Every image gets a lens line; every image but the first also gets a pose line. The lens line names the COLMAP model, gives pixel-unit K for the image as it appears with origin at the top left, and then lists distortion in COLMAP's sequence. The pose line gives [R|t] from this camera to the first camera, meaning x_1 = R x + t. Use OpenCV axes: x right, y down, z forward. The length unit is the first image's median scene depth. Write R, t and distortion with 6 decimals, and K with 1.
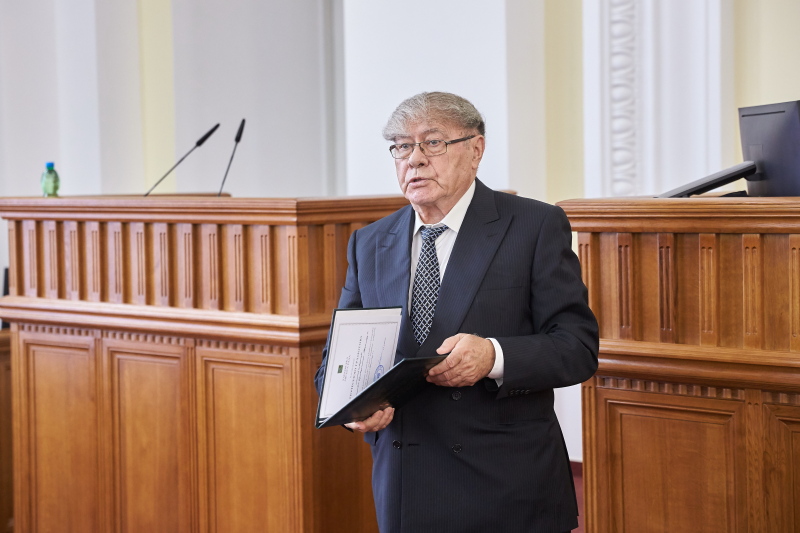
lens RADIAL K [[1558.9, 0, 398.3], [0, 1558.9, 258.0], [0, 0, 1]] dist [0.141342, 0.000000]
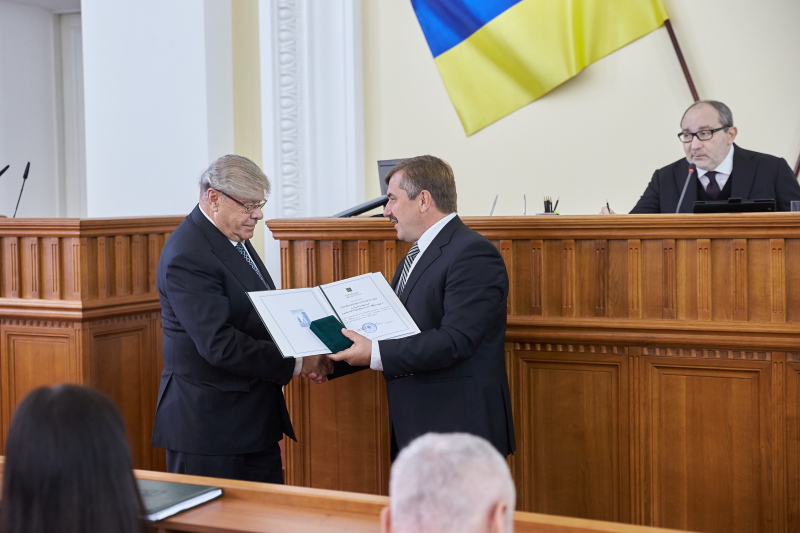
lens RADIAL K [[1334.7, 0, 399.7], [0, 1334.7, 268.8], [0, 0, 1]] dist [0.078314, 0.000000]
pose [[0.965747, -0.009765, 0.259302, -0.099329], [0.011172, 0.999930, -0.003951, 0.016089], [-0.259245, 0.006712, 0.965788, -0.265735]]
